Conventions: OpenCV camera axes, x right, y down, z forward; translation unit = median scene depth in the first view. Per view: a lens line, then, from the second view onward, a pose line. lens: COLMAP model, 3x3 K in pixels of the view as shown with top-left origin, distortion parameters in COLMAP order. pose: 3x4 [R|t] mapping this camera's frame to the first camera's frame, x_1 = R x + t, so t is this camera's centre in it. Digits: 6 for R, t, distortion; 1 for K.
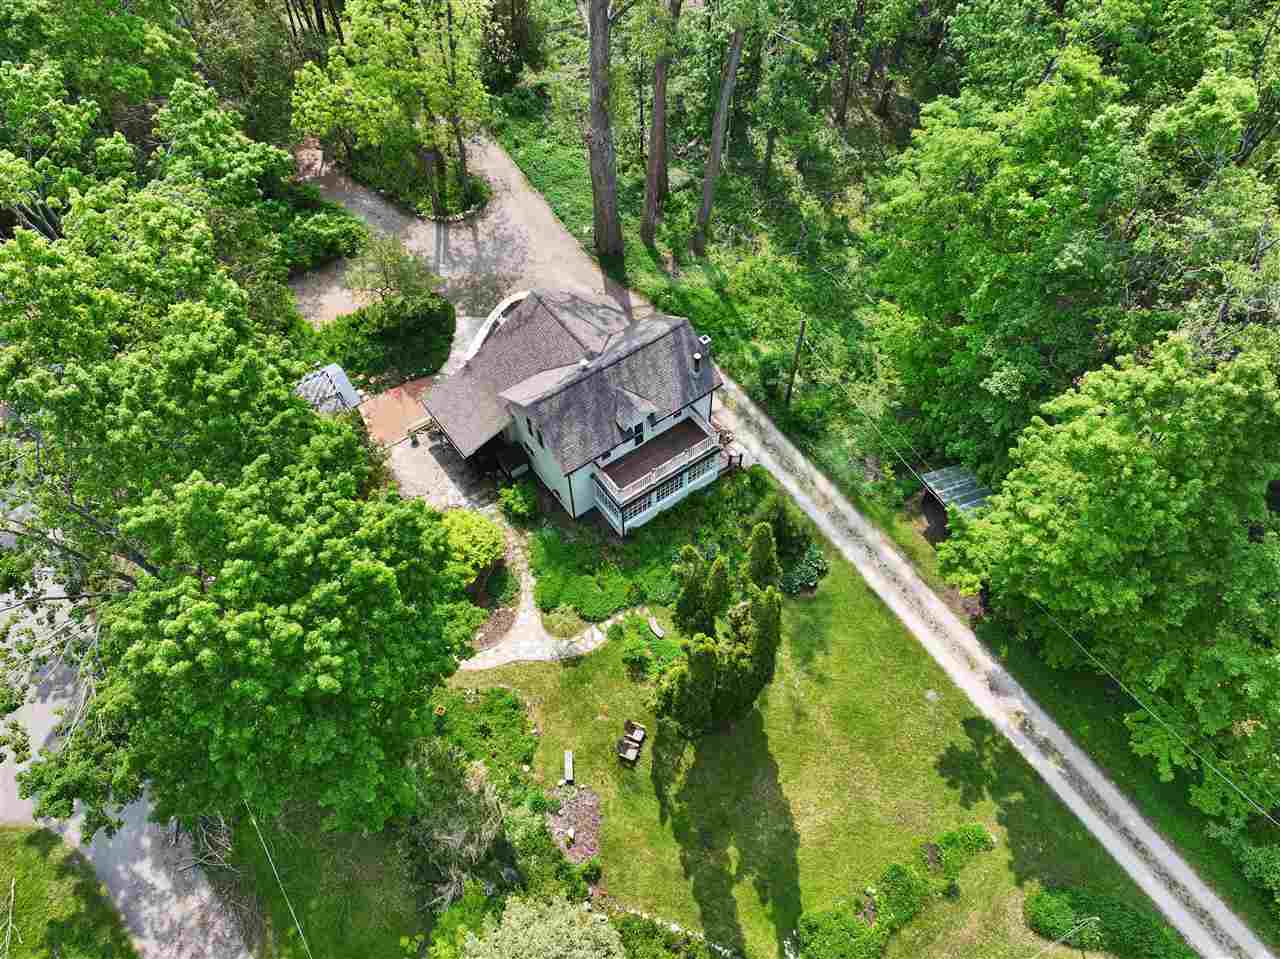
lens RADIAL K [[901.2, 0, 646.4], [0, 901.2, 481.7], [0, 0, 1]] dist [0.007358, 0.005820]
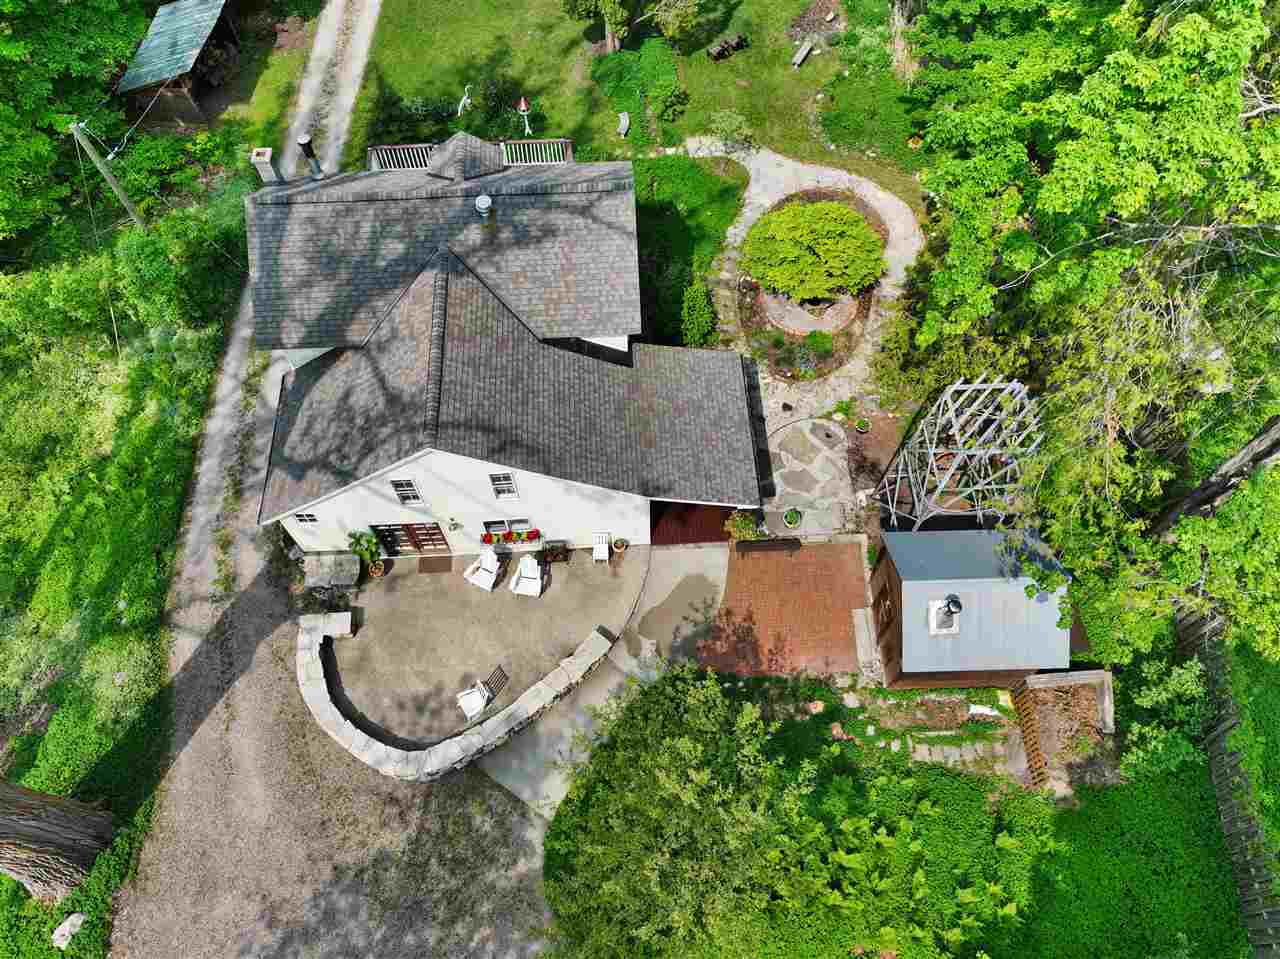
lens RADIAL K [[901.2, 0, 640.8], [0, 901.2, 474.9], [0, 0, 1]] dist [0.007358, 0.005820]
pose [[-0.834772, -0.470007, 0.286790, -0.360129], [0.461954, -0.314451, 0.829288, -0.559334], [-0.299589, 0.824751, 0.479617, 0.862351]]
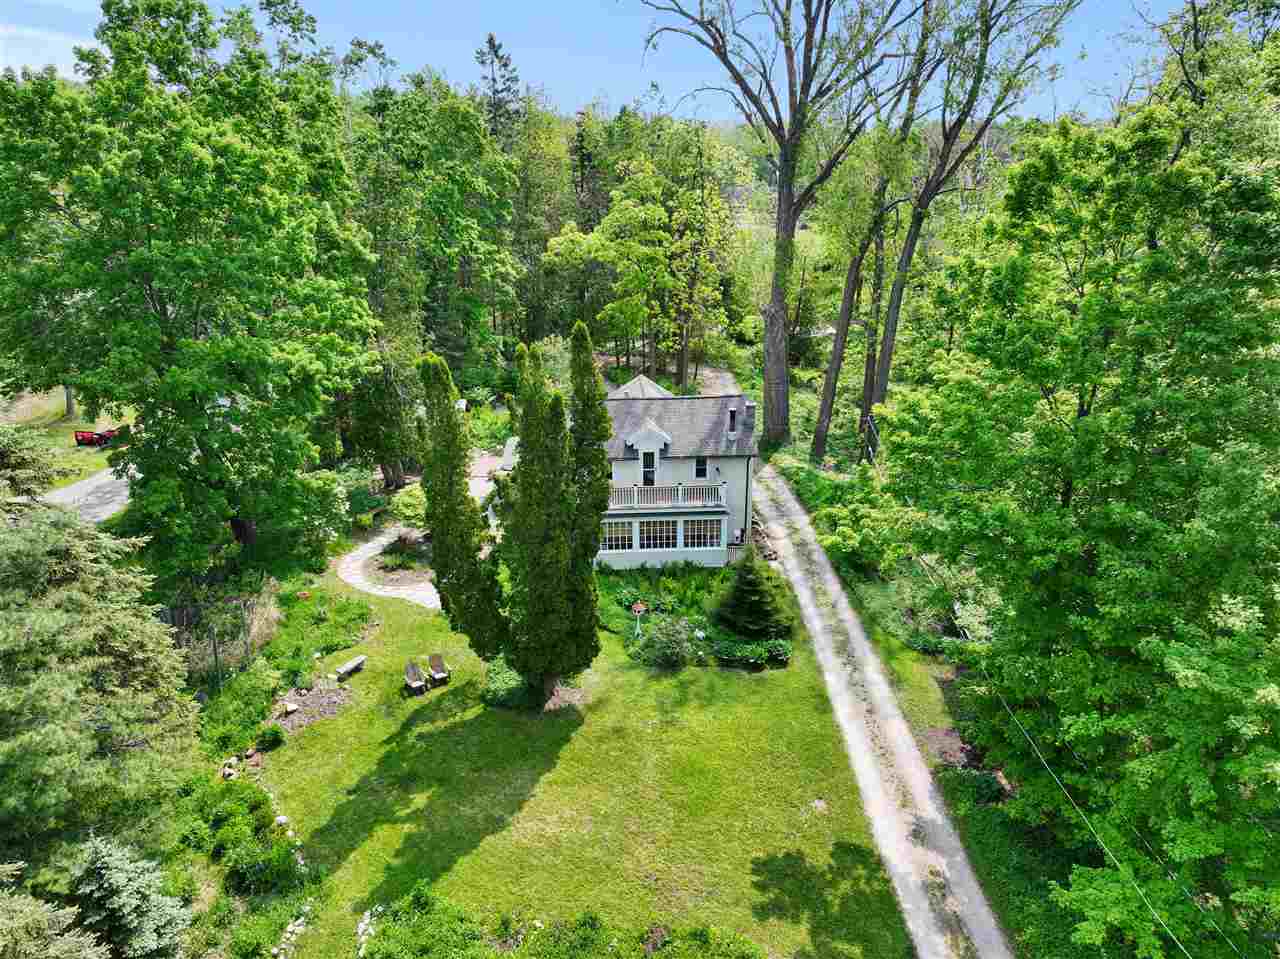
lens RADIAL K [[901.2, 0, 637.5], [0, 901.2, 482.9], [0, 0, 1]] dist [0.007358, 0.005820]
pose [[0.839117, 0.185973, -0.511171, 0.483720], [-0.438296, 0.787713, -0.432903, 0.383465], [0.322148, 0.587301, 0.742495, 0.318733]]
